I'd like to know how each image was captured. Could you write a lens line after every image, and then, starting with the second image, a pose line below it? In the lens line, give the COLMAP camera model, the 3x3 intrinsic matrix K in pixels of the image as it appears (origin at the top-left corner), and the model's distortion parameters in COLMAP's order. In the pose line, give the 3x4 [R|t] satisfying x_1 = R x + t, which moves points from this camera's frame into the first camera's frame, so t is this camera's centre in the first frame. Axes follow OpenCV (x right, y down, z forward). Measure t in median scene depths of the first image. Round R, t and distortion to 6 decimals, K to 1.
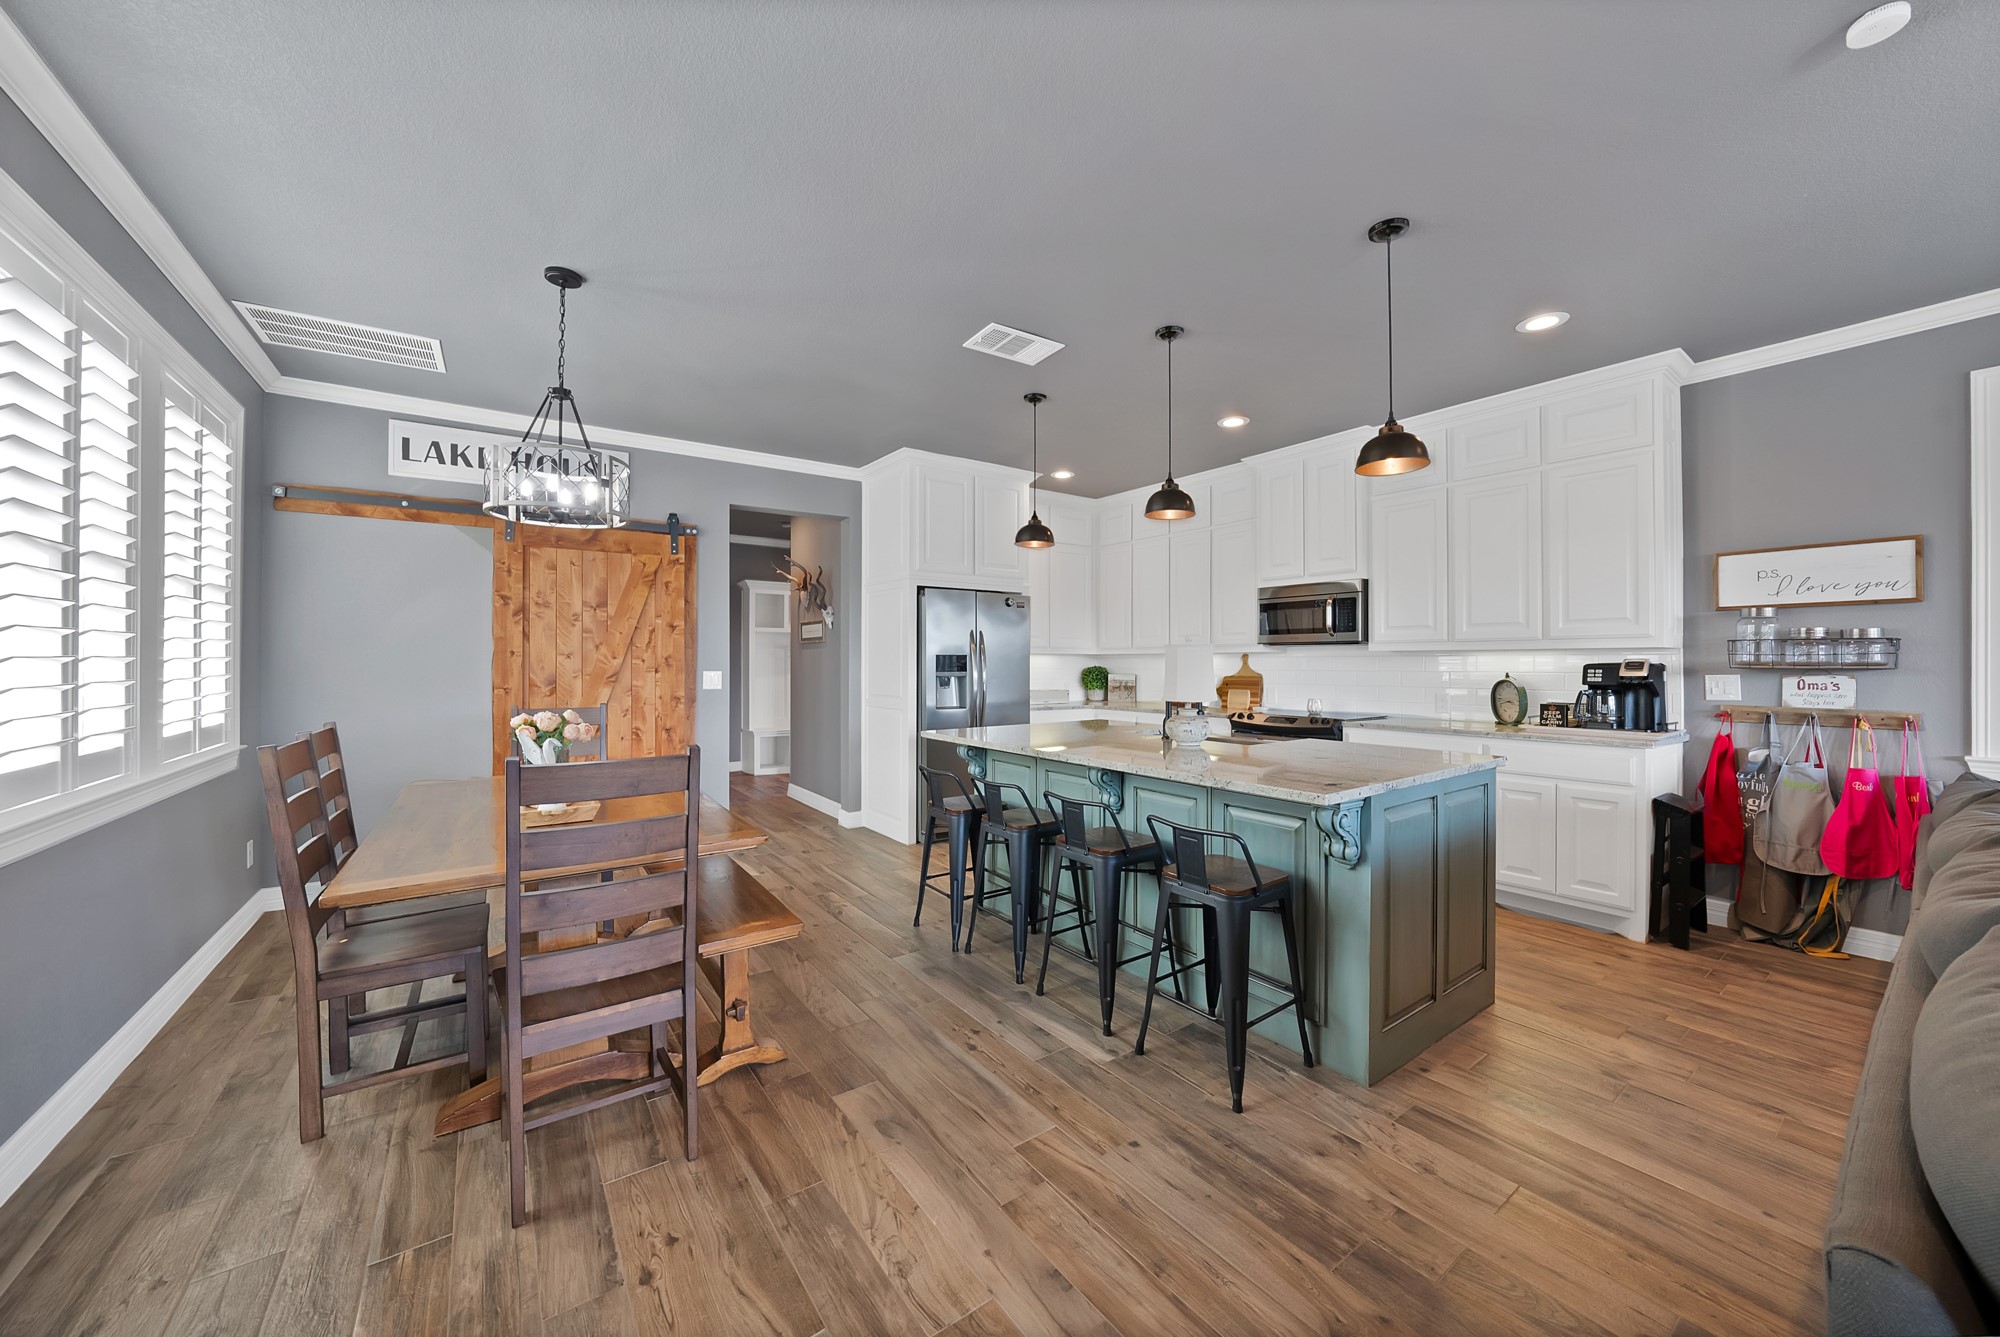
lens RADIAL K [[709.3, 0, 994.1], [0, 709.3, 657.7], [0, 0, 1]] dist [-0.000278, 0.013912]
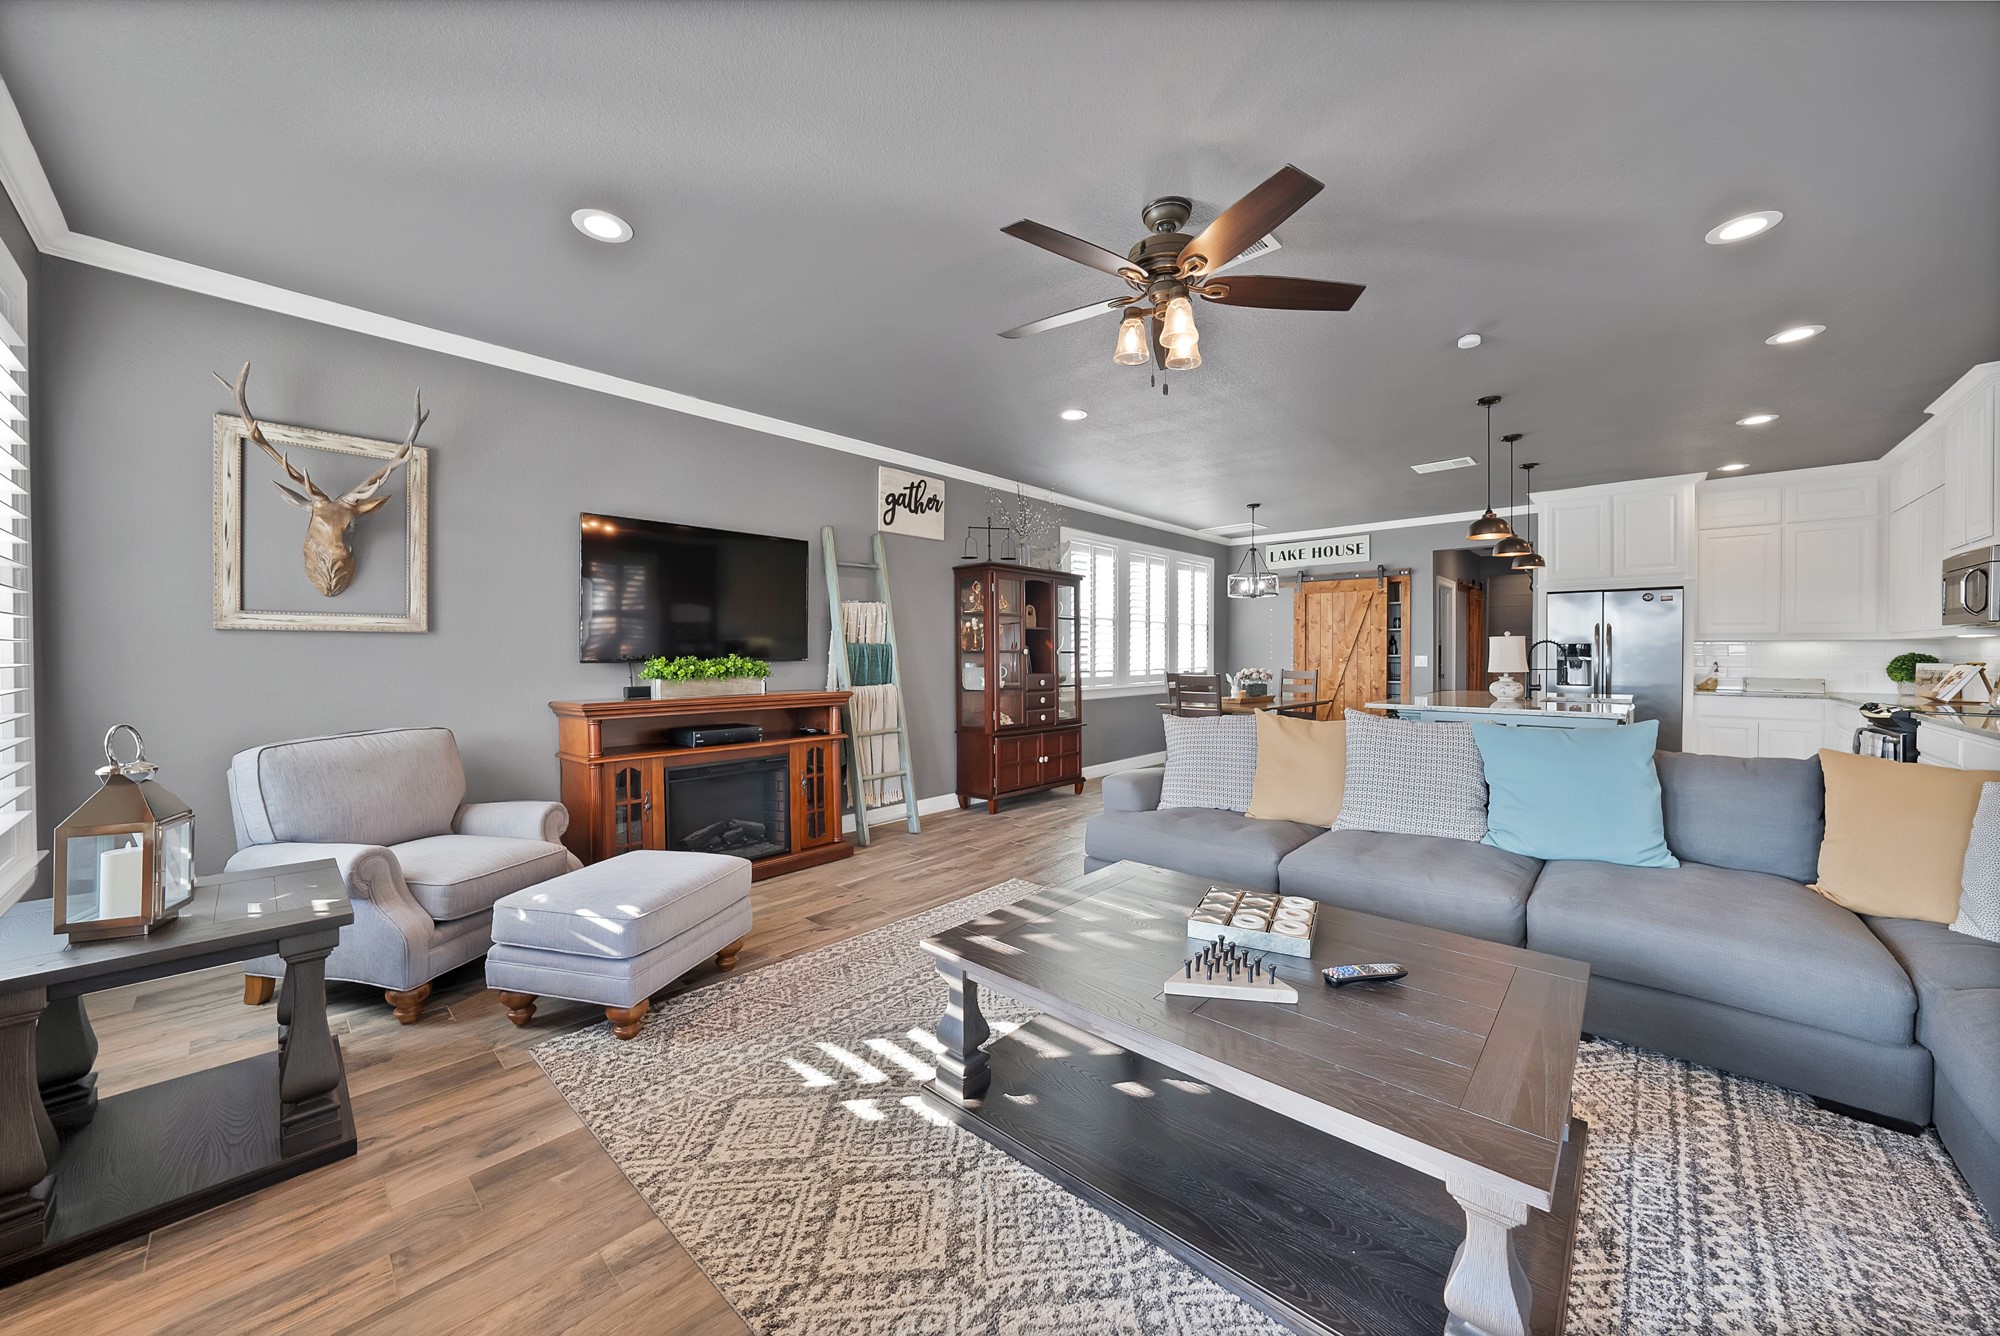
lens RADIAL K [[709.3, 0, 994.1], [0, 709.3, 657.2], [0, 0, 1]] dist [-0.000278, 0.013912]
pose [[0.198443, 0.010015, -0.980061, 1.230229], [-0.007587, 0.999934, 0.008682, 0.020258], [0.980083, 0.005713, 0.198506, -0.337045]]
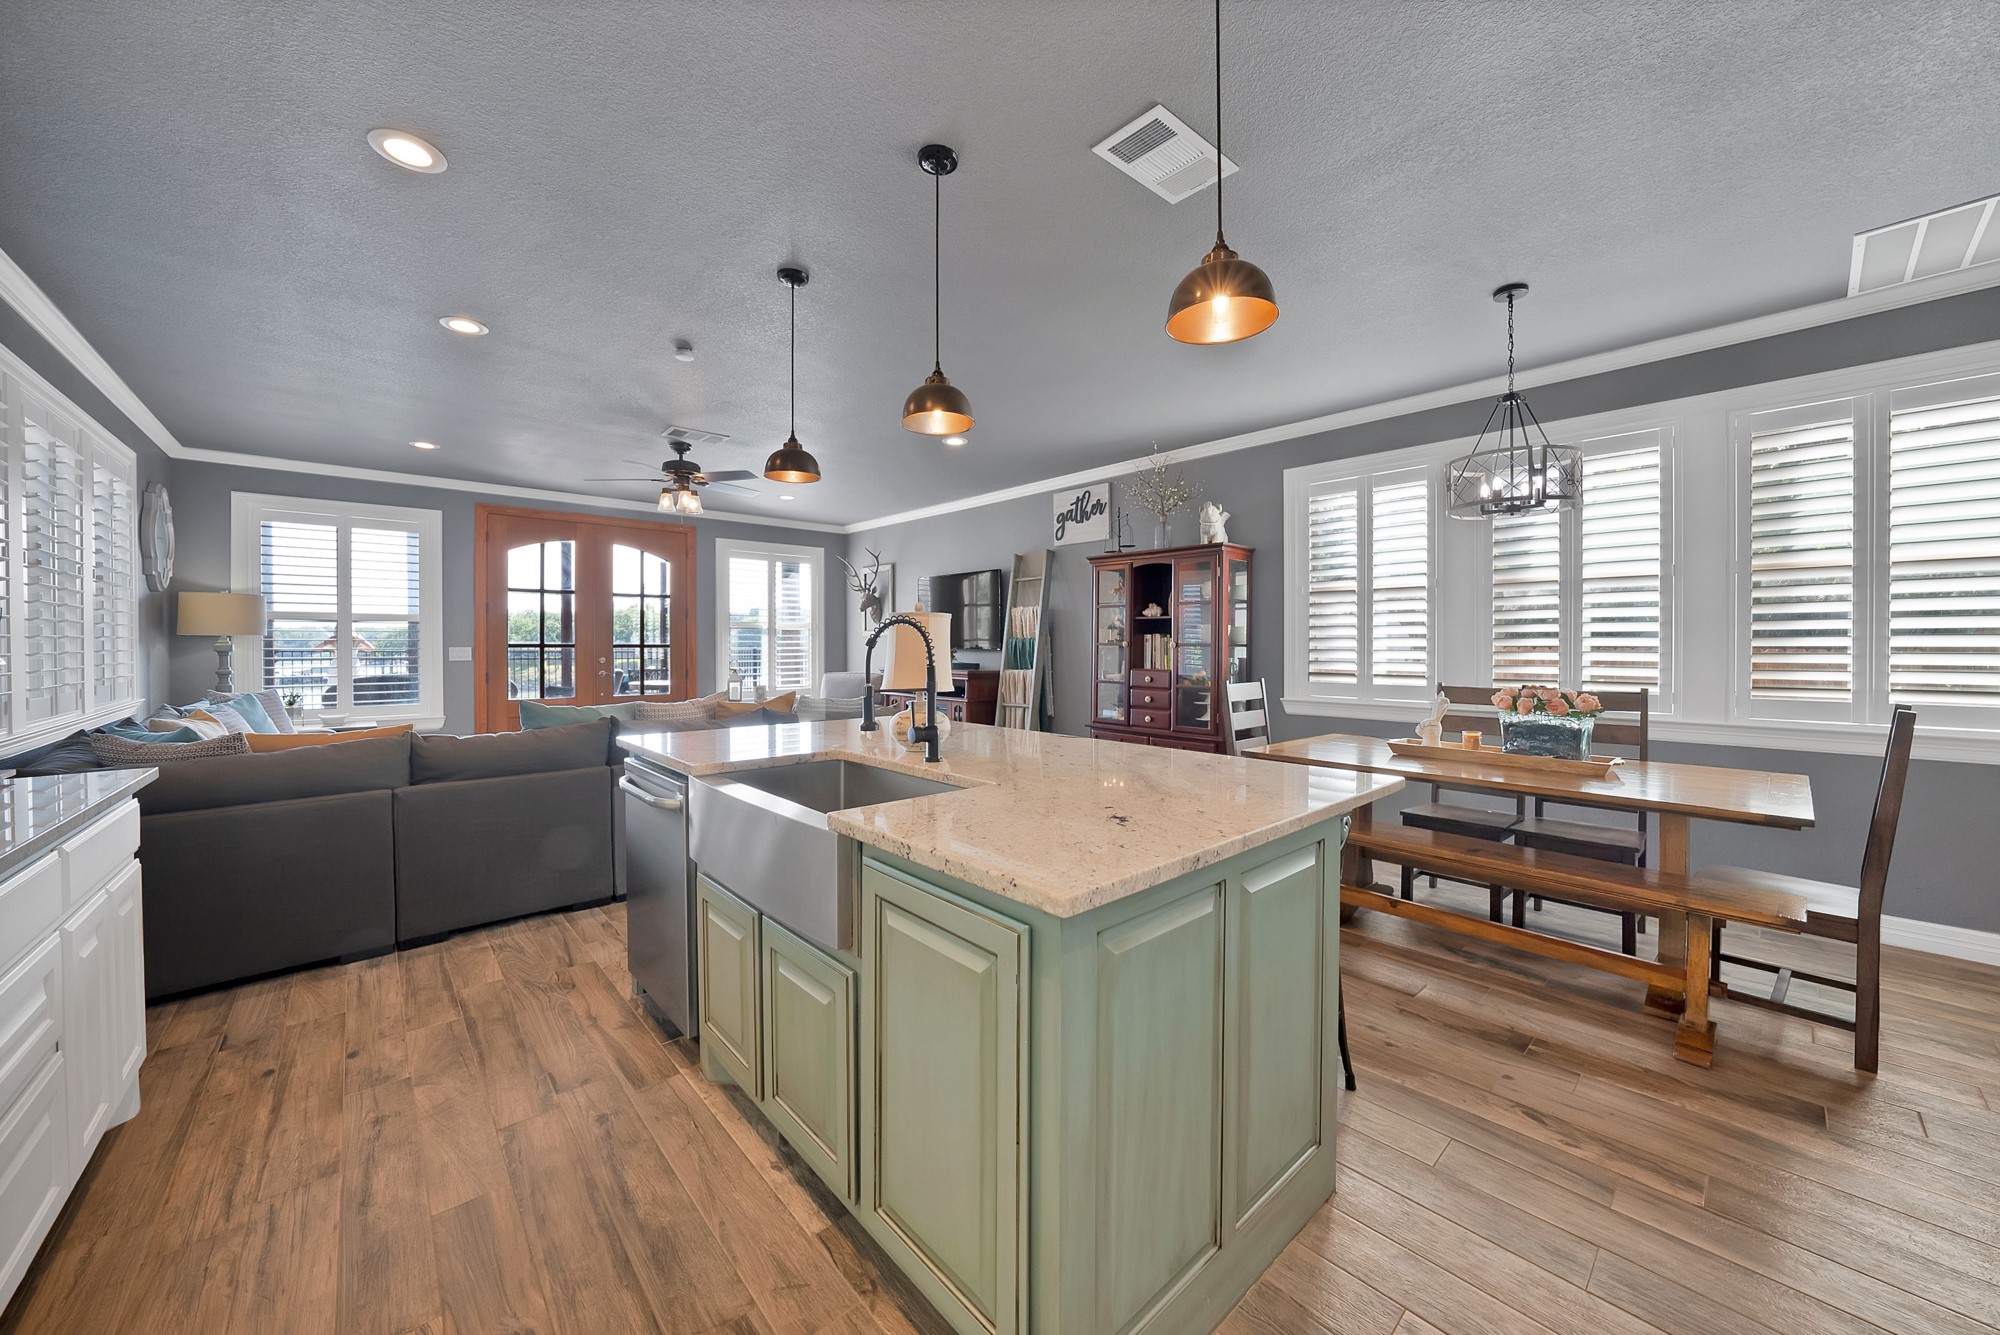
lens RADIAL K [[709.3, 0, 994.1], [0, 709.3, 656.7], [0, 0, 1]] dist [-0.000278, 0.013912]
pose [[-0.994471, 0.007107, -0.104771, 0.207402], [0.004110, 0.999577, 0.028787, 0.005520], [0.104932, 0.028197, -0.994080, 1.339224]]
